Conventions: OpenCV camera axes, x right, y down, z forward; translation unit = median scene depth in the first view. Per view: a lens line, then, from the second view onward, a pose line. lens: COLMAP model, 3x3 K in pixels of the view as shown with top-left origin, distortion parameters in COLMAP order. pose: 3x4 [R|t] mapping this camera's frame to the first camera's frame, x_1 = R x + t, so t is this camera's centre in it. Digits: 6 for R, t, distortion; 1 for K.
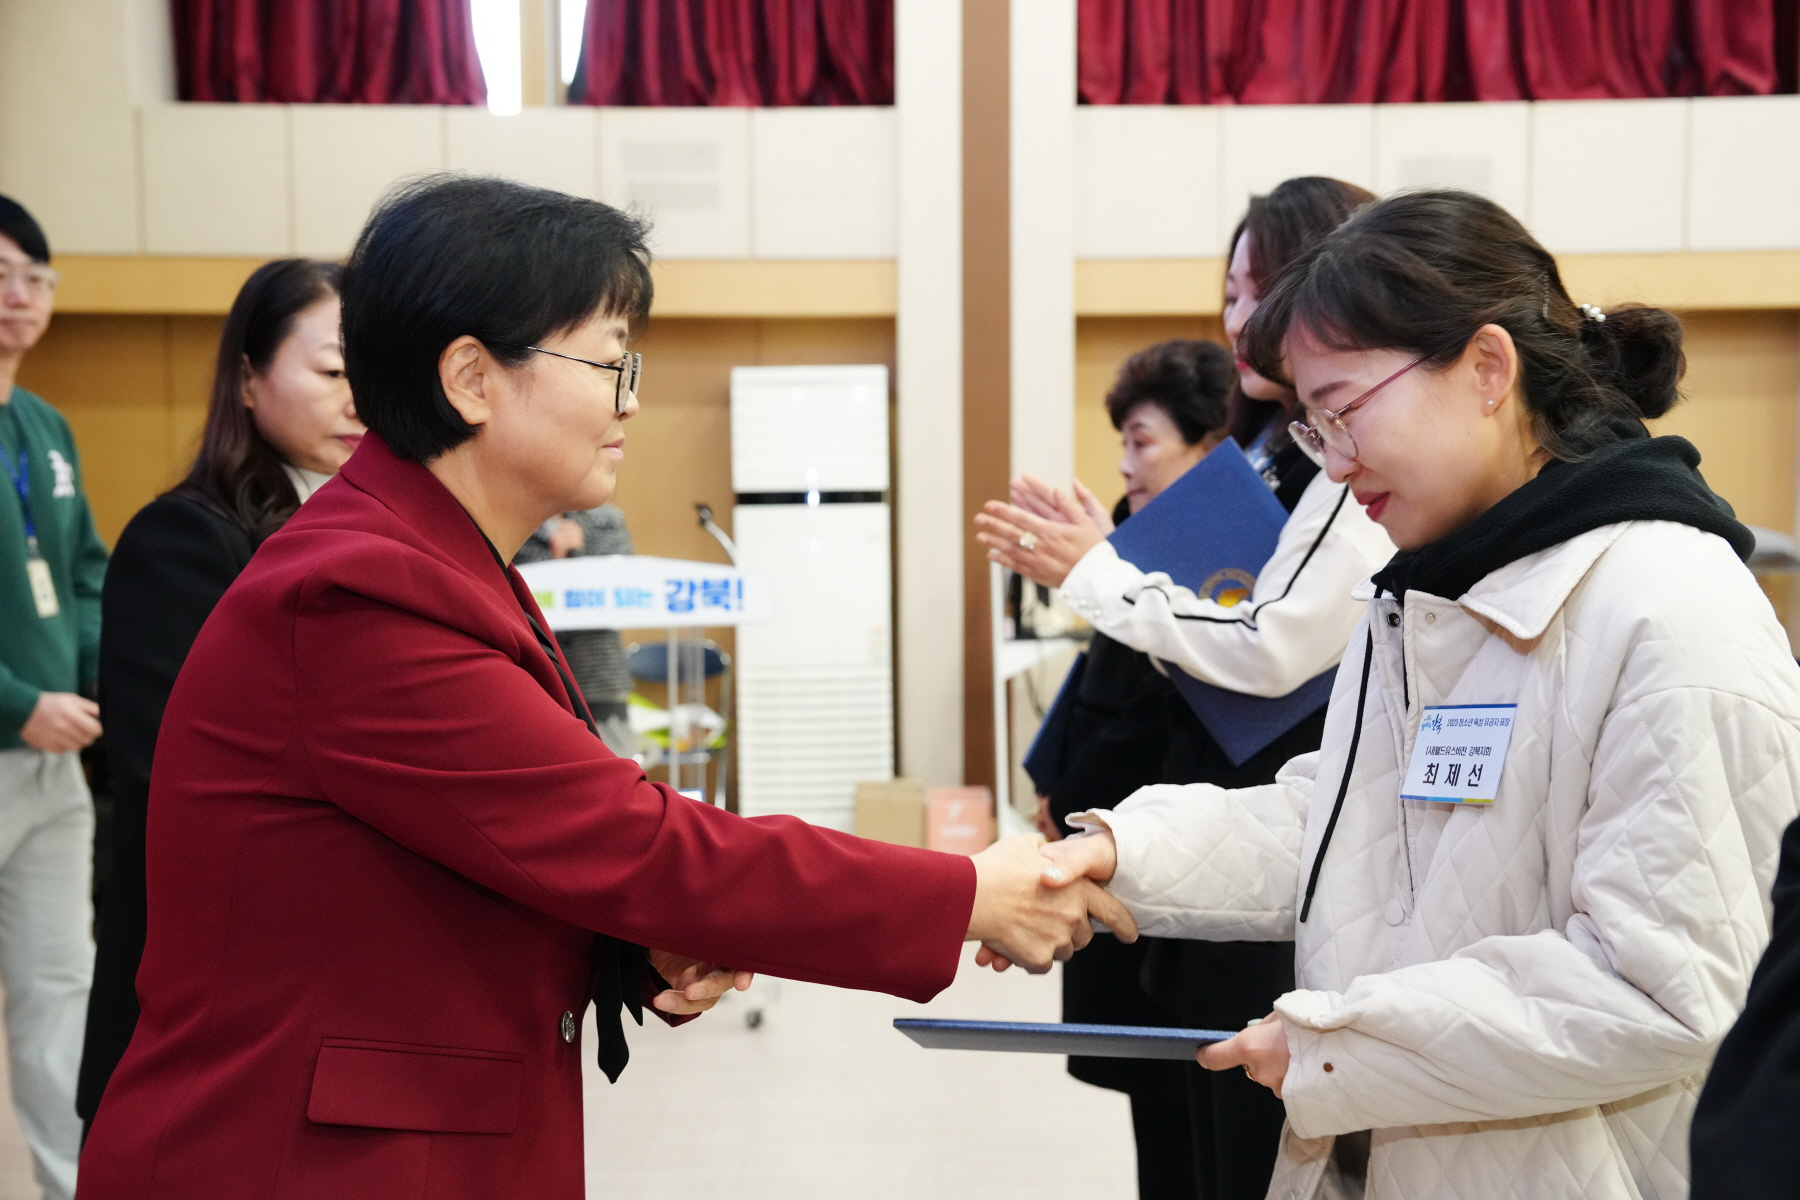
lens RADIAL K [[2446.2, 0, 840.8], [0, 2446.2, 632.3], [0, 0, 1]] dist [0.022769, 0.090325]
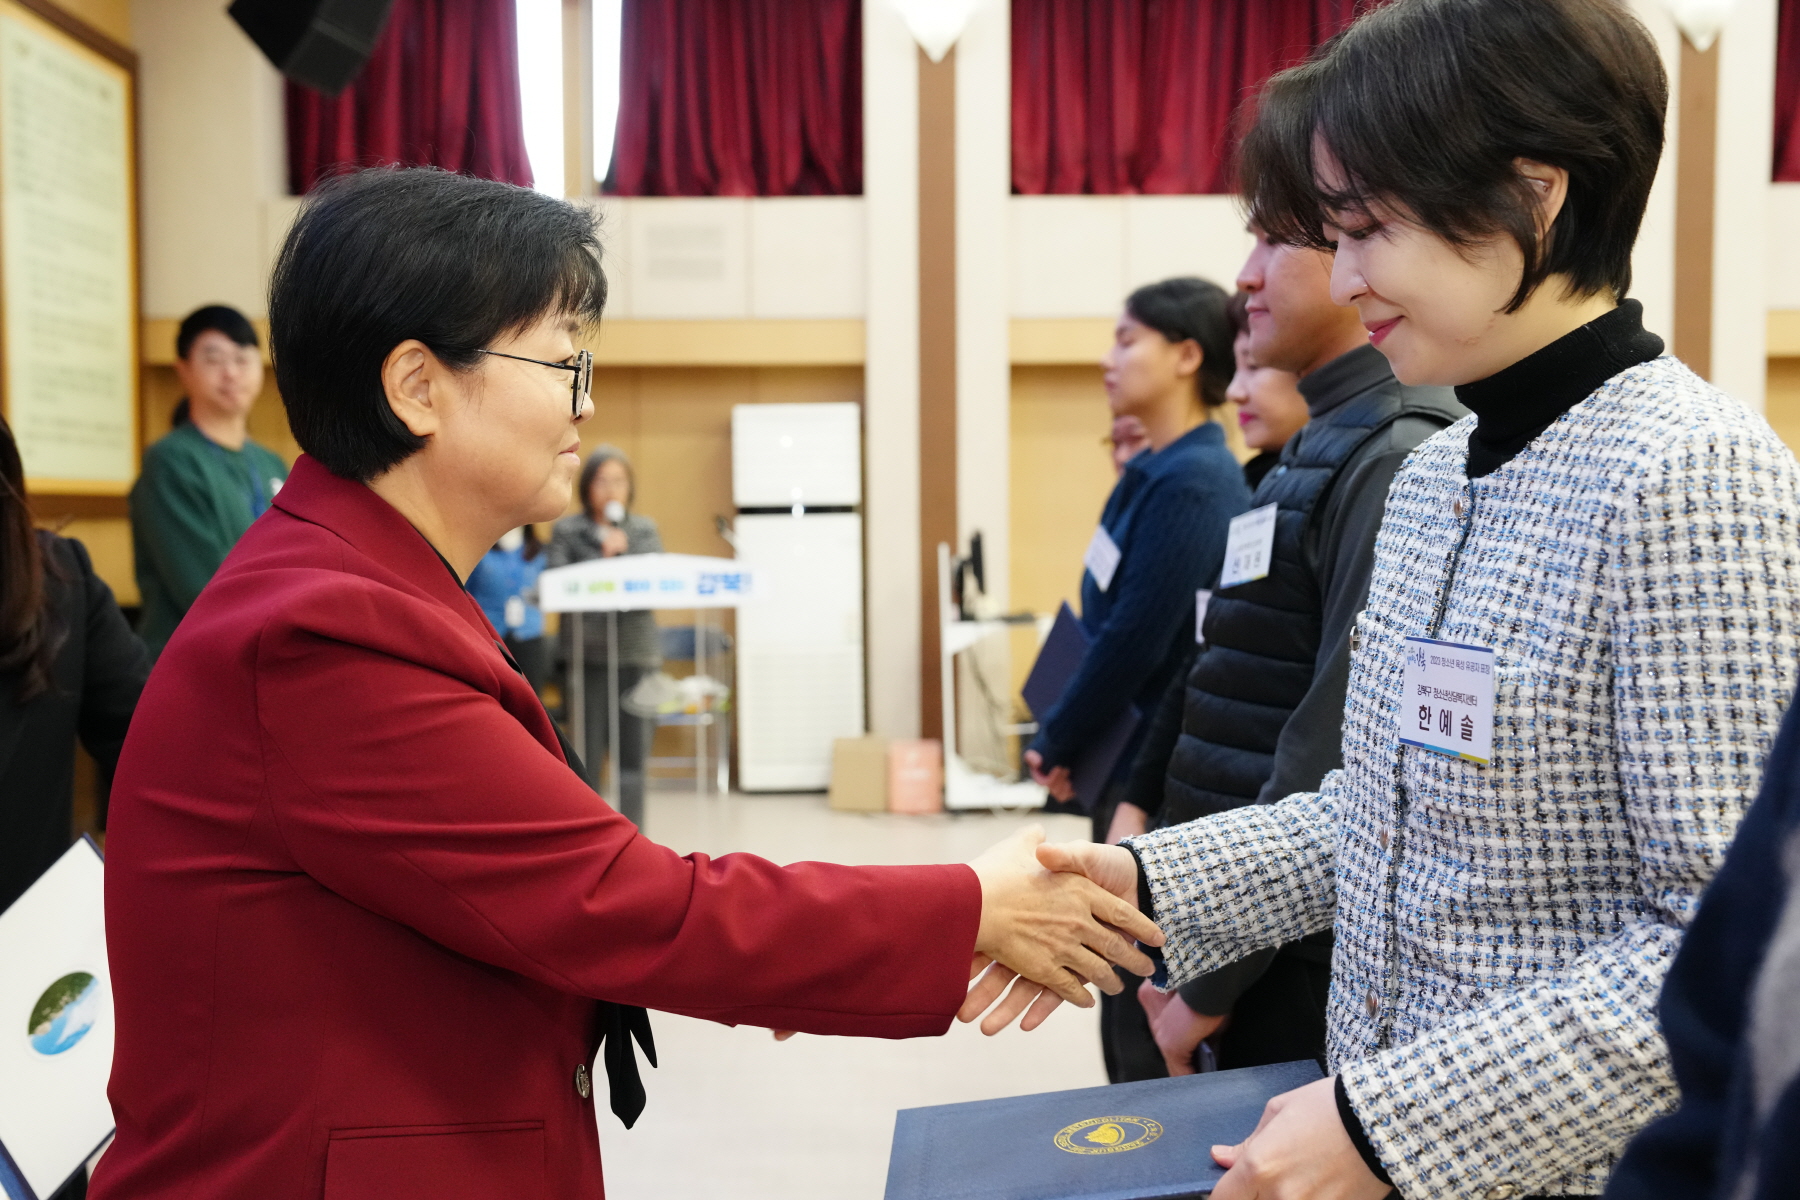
lens RADIAL K [[3157.9, 0, 932.1], [0, 3157.9, 601.5], [0, 0, 1]] dist [0.015198, -0.025374]
pose [[0.999478, -0.001881, 0.032242, 0.004360], [0.002548, 0.999783, -0.020670, 0.025023], [-0.032196, 0.020741, 0.999266, -0.606125]]
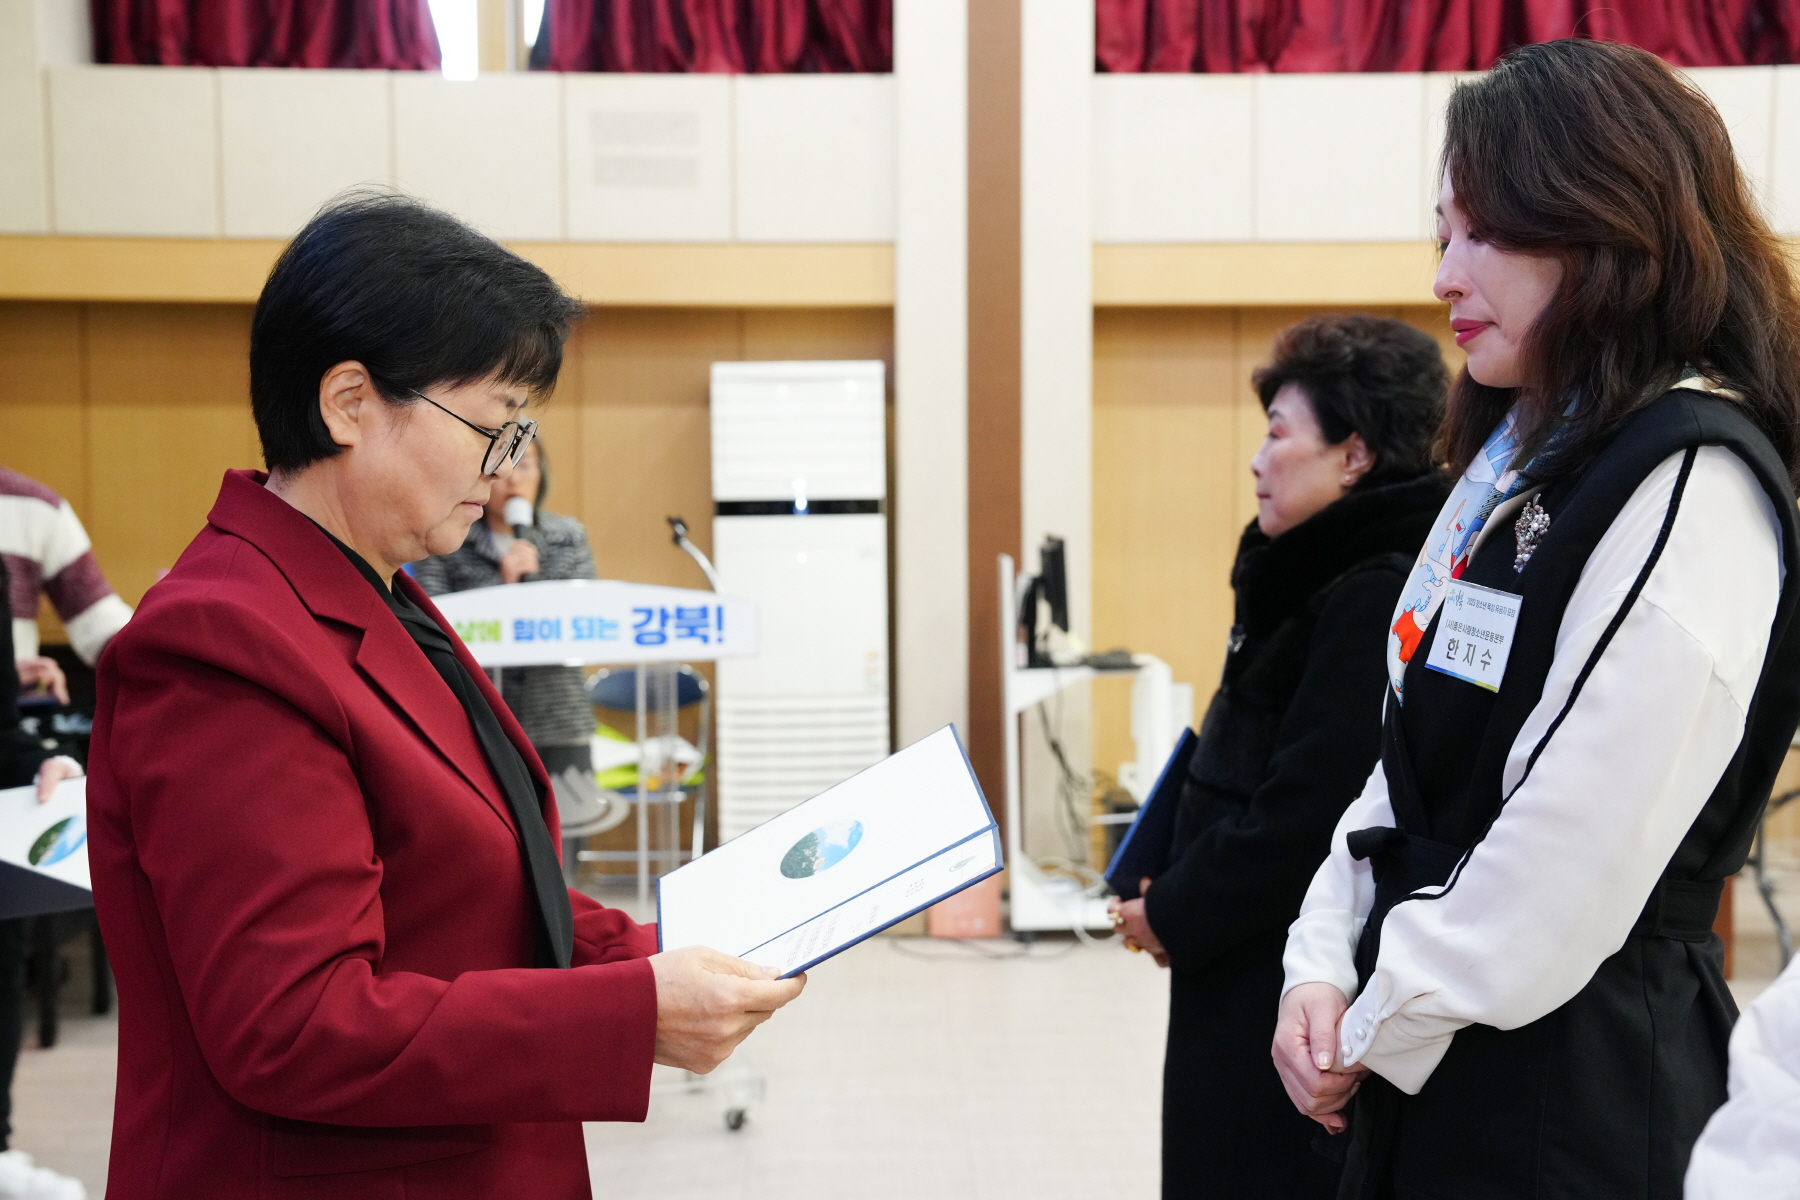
lens RADIAL K [[2351.5, 0, 838.8], [0, 2351.5, 600.9], [0, 0, 1]] dist [0.028111, 0.049573]
pose [[0.999958, 0.001528, 0.009057, -0.005433], [-0.001438, 0.999950, -0.009918, -0.012096], [-0.009072, 0.009905, 0.999910, 0.136068]]
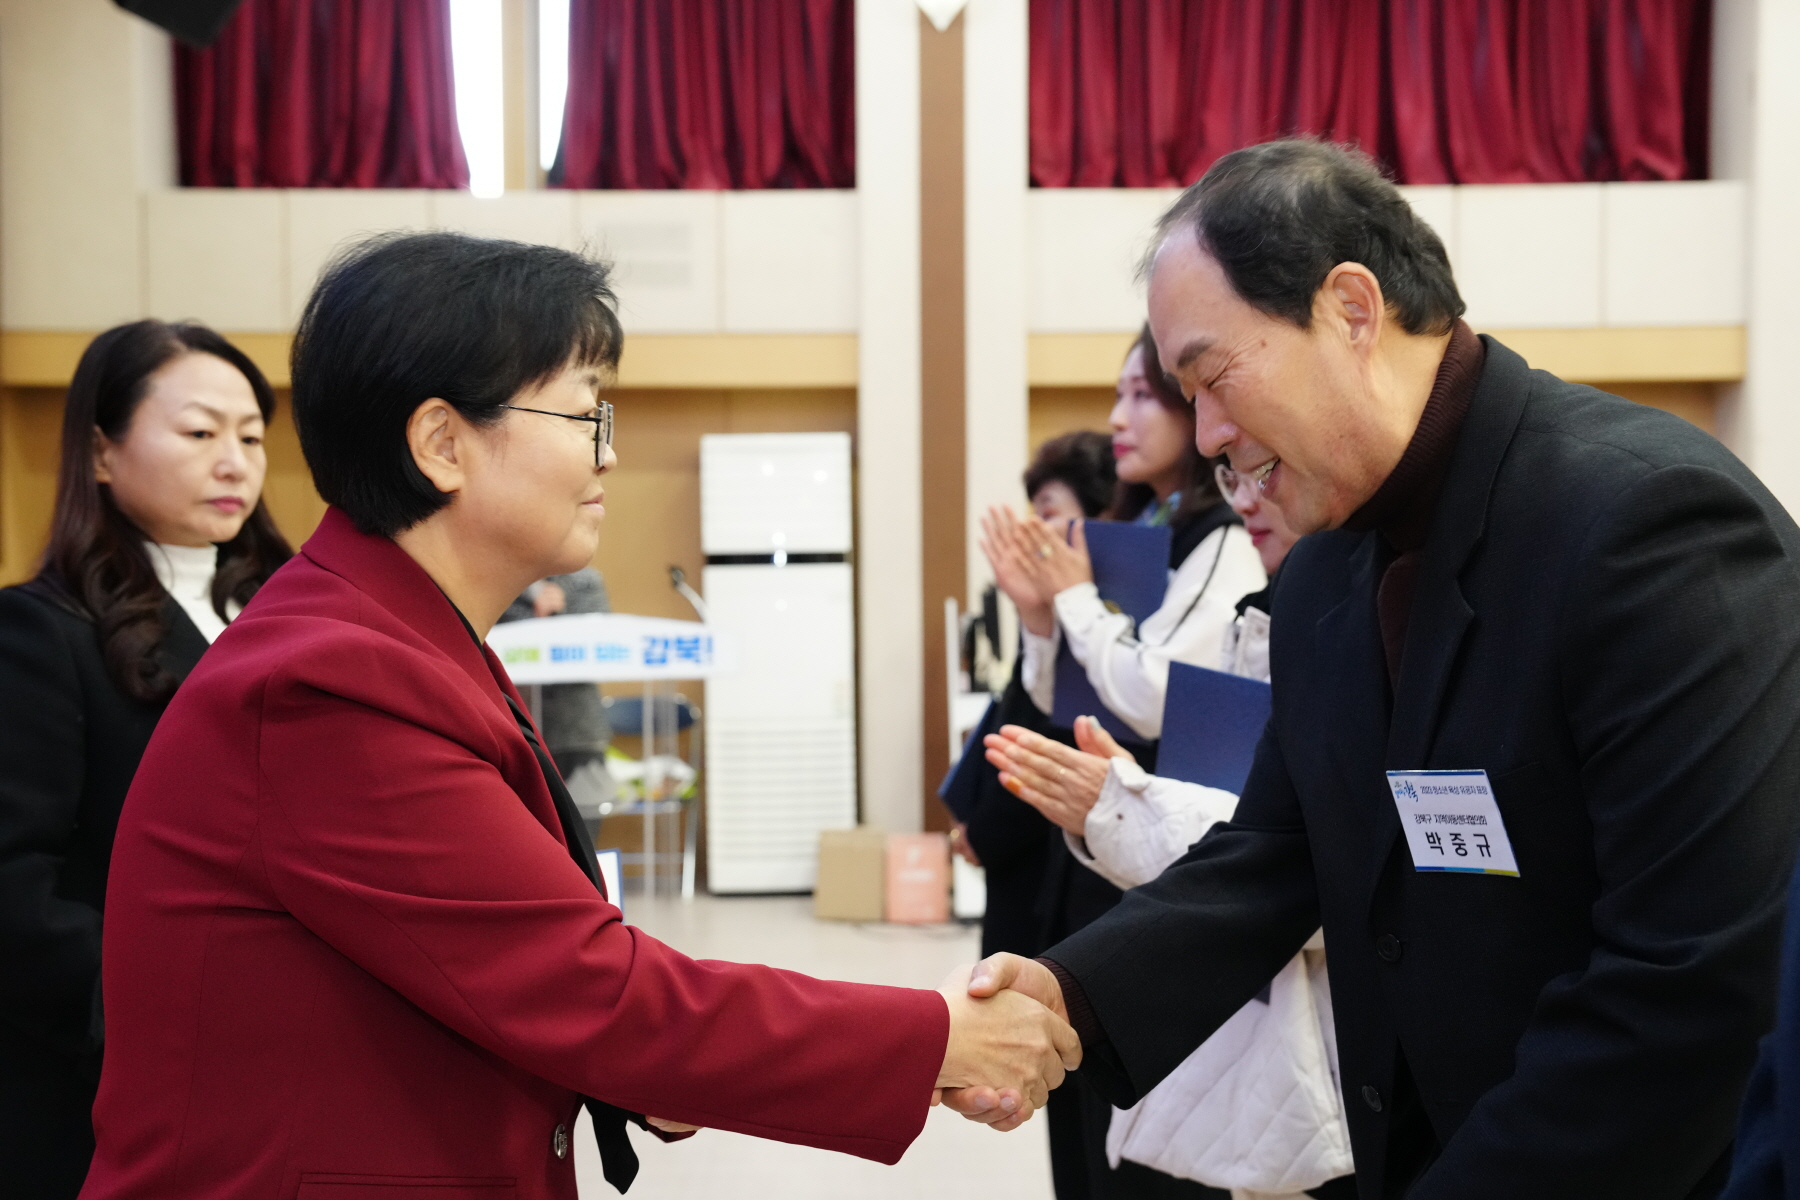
lens RADIAL K [[2759.7, 0, 835.8], [0, 2759.7, 562.7], [0, 0, 1]] dist [0.020186, 0.032065]
pose [[0.999991, -0.000752, 0.004258, 0.007943], [0.000958, 0.998811, -0.048735, 0.004597], [-0.004216, 0.048739, 0.998803, -0.185046]]
